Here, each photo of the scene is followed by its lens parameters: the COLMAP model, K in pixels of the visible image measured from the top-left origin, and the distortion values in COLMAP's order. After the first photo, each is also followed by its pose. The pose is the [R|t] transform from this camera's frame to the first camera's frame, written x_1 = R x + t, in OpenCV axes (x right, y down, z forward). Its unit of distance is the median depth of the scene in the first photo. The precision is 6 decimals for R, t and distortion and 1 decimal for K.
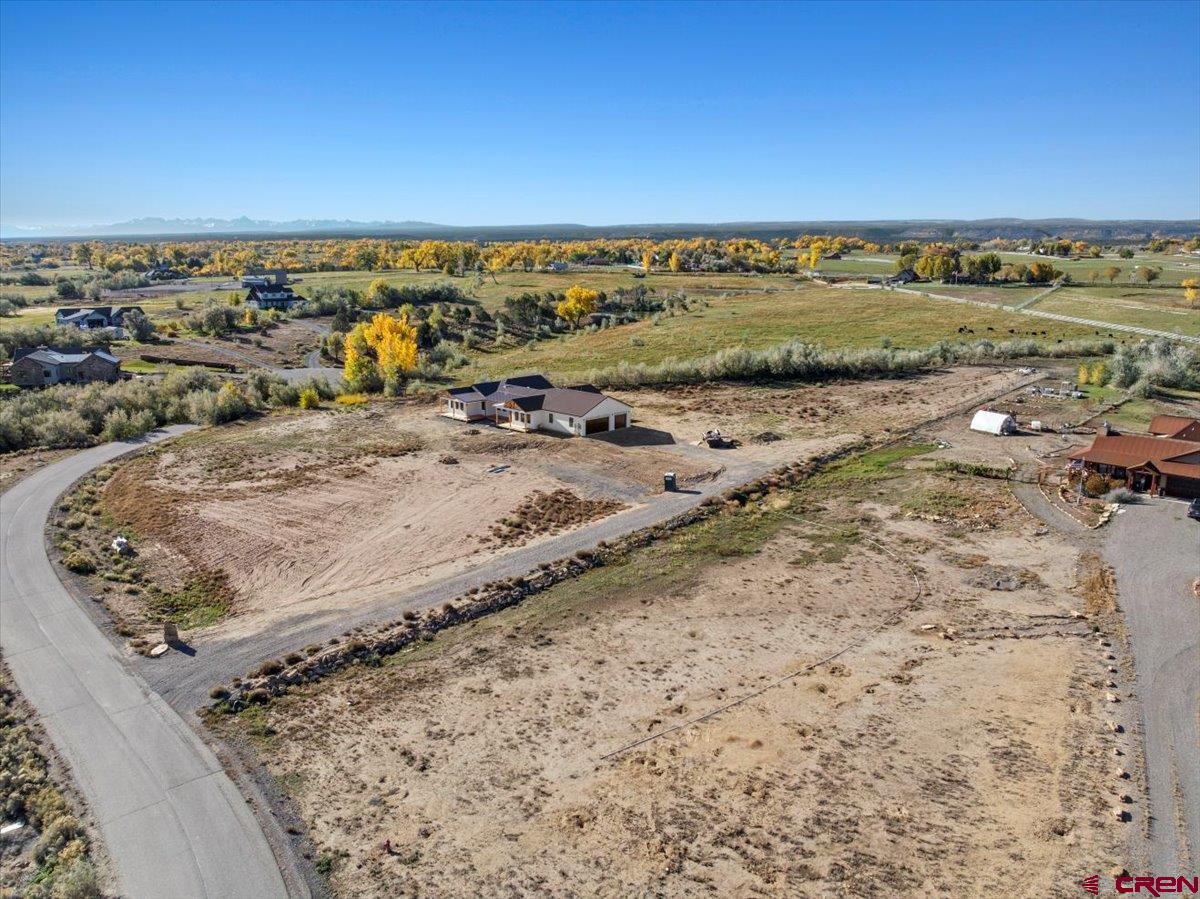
lens RADIAL K [[848.7, 0, 622.9], [0, 848.7, 445.2], [0, 0, 1]] dist [-0.033584, -0.001677]
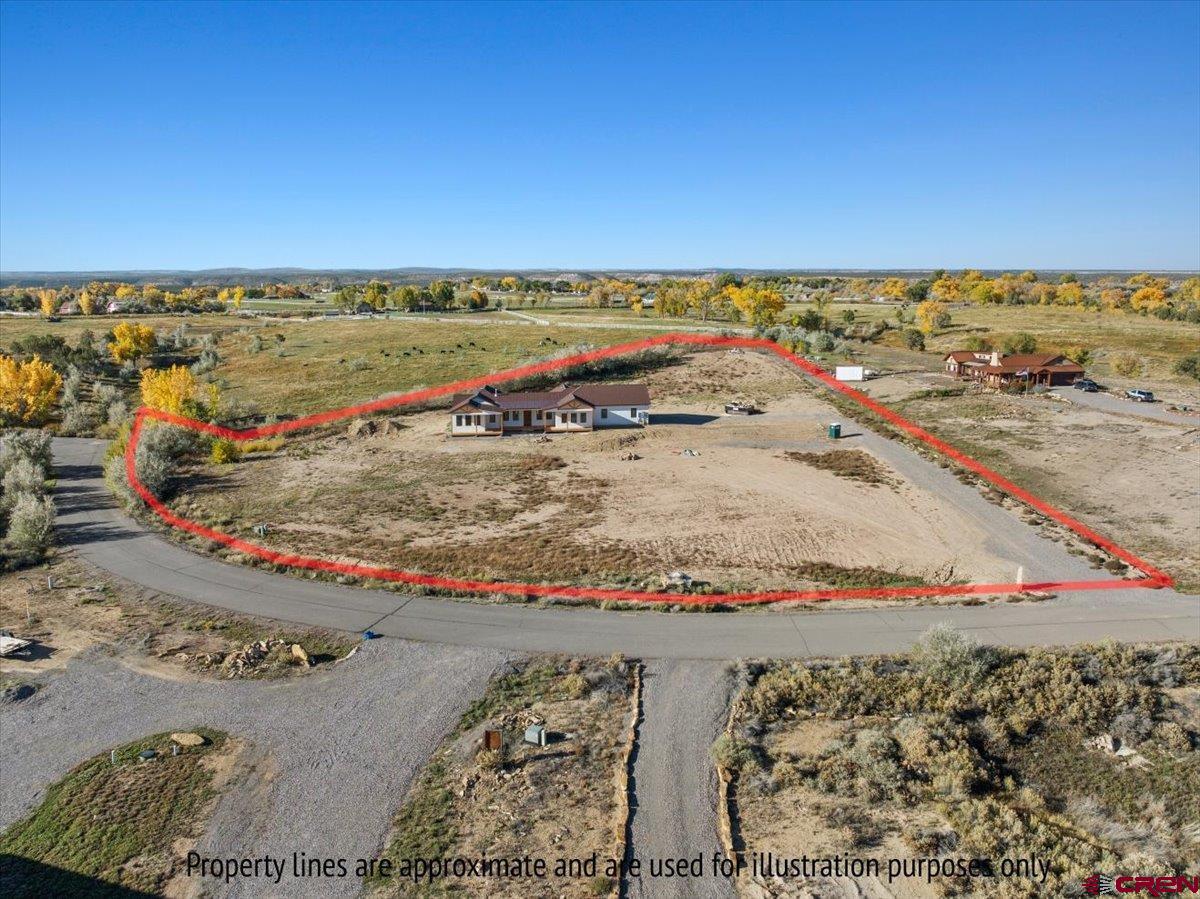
lens RADIAL K [[839.1, 0, 600.0], [0, 839.1, 449.5], [0, 0, 1]] dist [-0.031116, -0.000489]
pose [[0.675236, -0.148526, 0.722493, -0.709084], [0.184251, 0.982429, 0.029763, -0.018541], [-0.714219, 0.113023, 0.690737, 0.308535]]
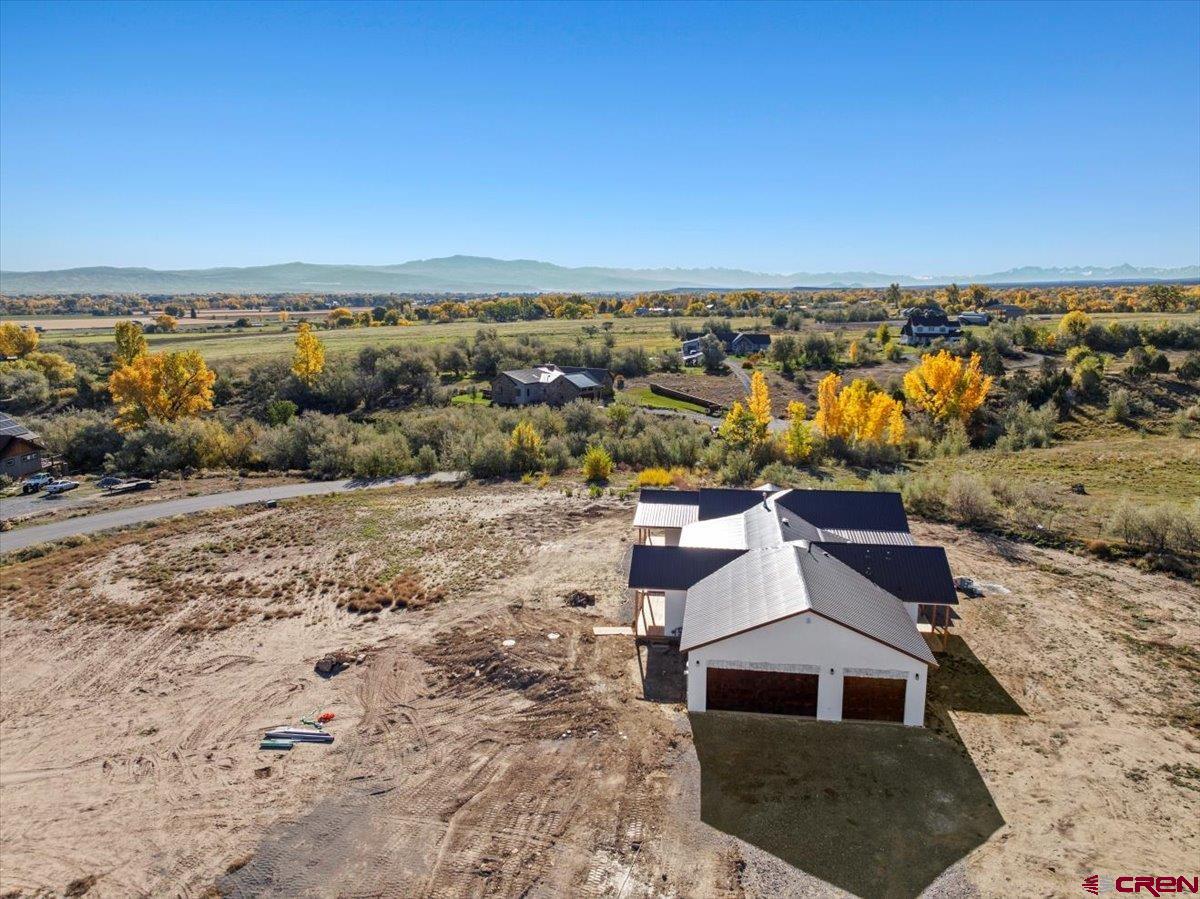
lens RADIAL K [[848.7, 0, 622.9], [0, 848.7, 445.2], [0, 0, 1]] dist [-0.033584, -0.001677]
pose [[0.582343, 0.134256, -0.801781, 0.156518], [-0.179221, 0.983205, 0.034465, -0.100503], [0.792942, 0.123626, 0.596624, 0.677865]]
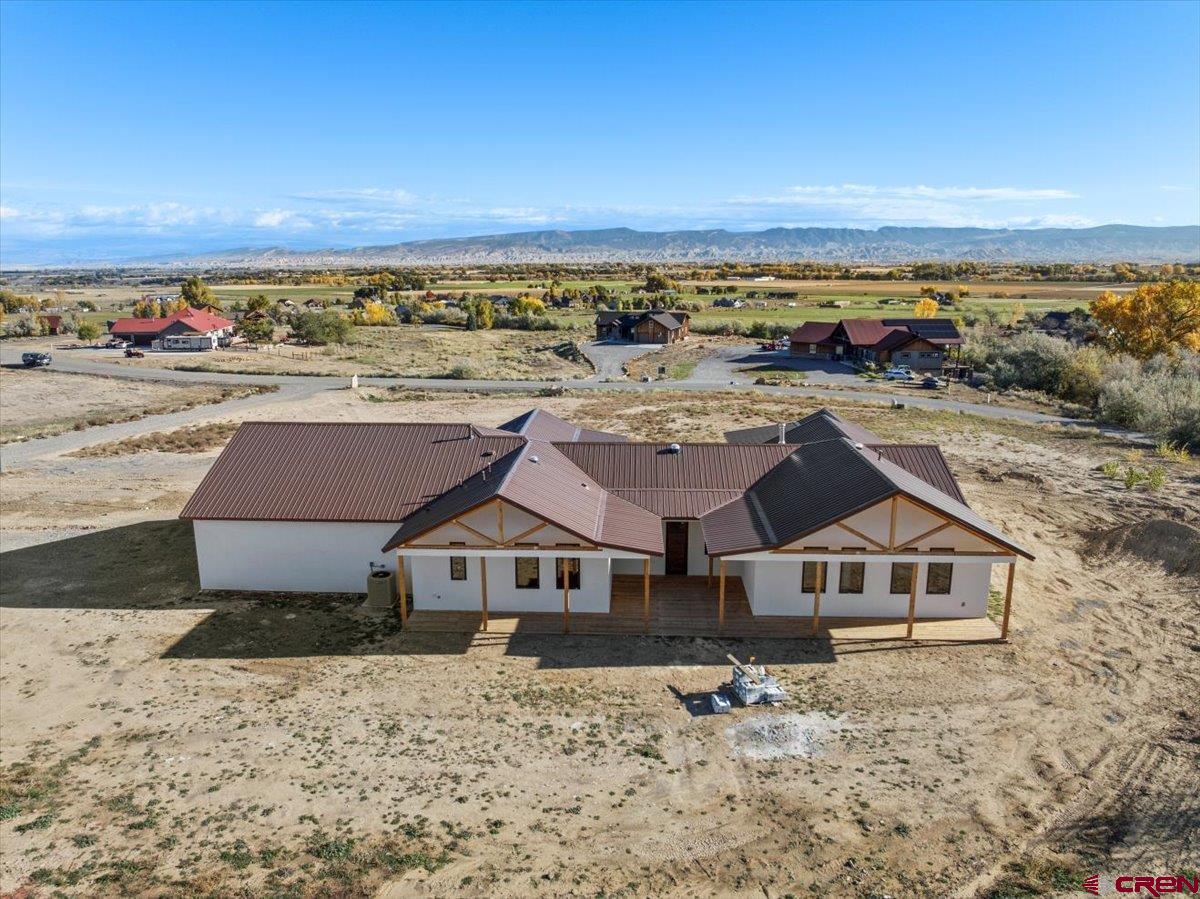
lens RADIAL K [[848.7, 0, 622.9], [0, 848.7, 445.2], [0, 0, 1]] dist [-0.033584, -0.001677]
pose [[-0.763670, 0.128824, -0.632623, 0.058487], [-0.147137, 0.919373, 0.364834, -0.154974], [0.628616, 0.371695, -0.683143, 1.138623]]
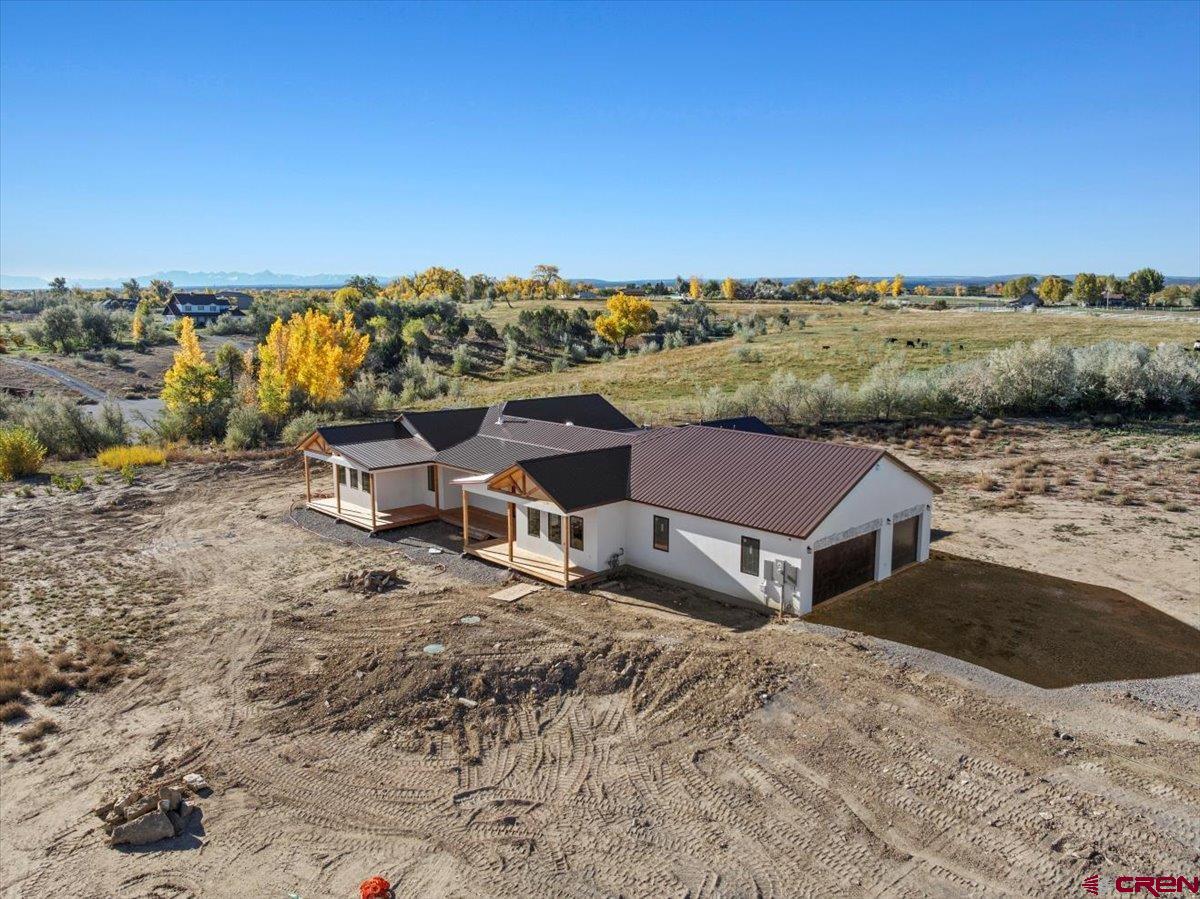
lens RADIAL K [[848.7, 0, 622.9], [0, 848.7, 445.2], [0, 0, 1]] dist [-0.033584, -0.001677]
pose [[0.999778, 0.005495, -0.020335, -0.082450], [-0.006787, 0.997925, -0.064022, -0.037978], [0.019941, 0.064146, 0.997741, 0.656085]]
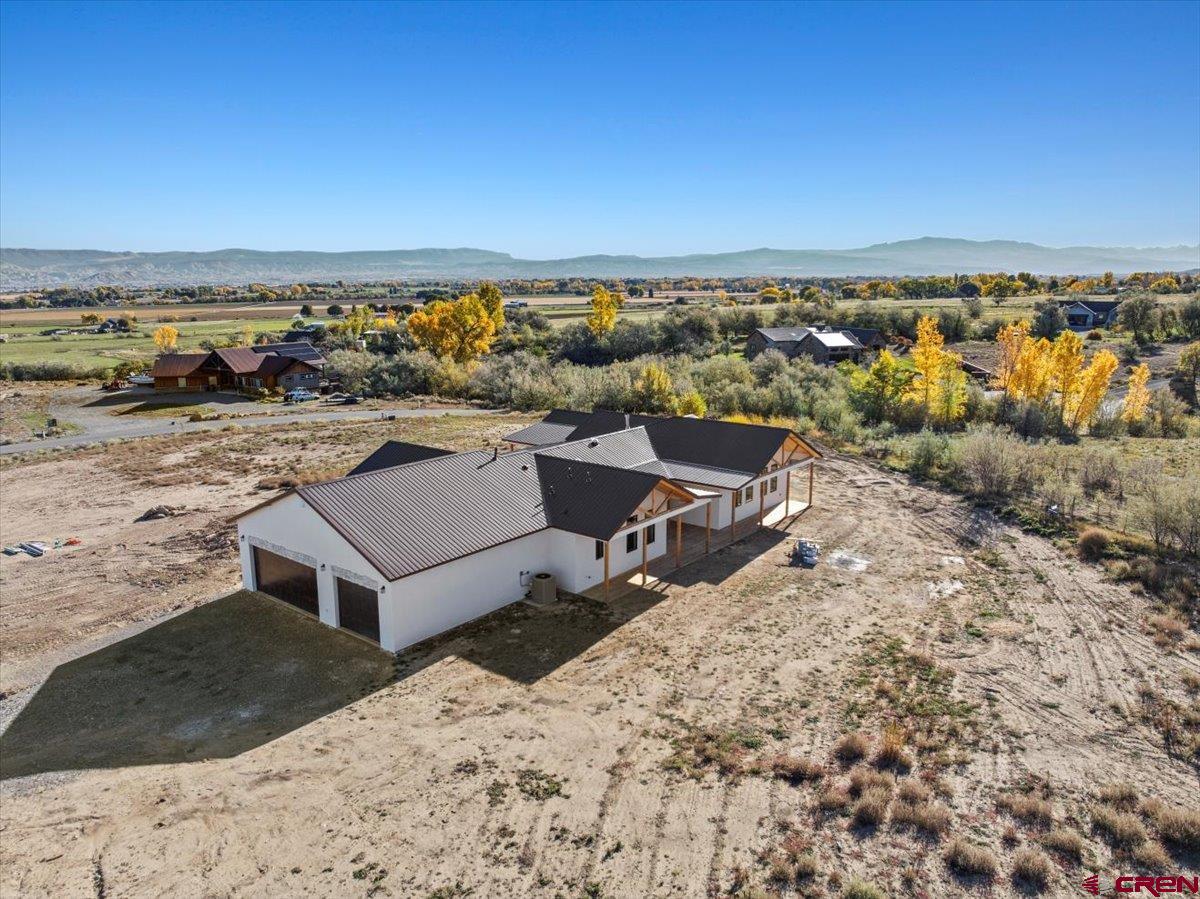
lens RADIAL K [[839.1, 0, 600.0], [0, 839.1, 449.5], [0, 0, 1]] dist [-0.031116, -0.000489]
pose [[0.072017, 0.187602, -0.979601, 0.215369], [-0.213269, 0.962333, 0.168617, -0.119095], [0.974336, 0.196775, 0.109314, 0.944118]]
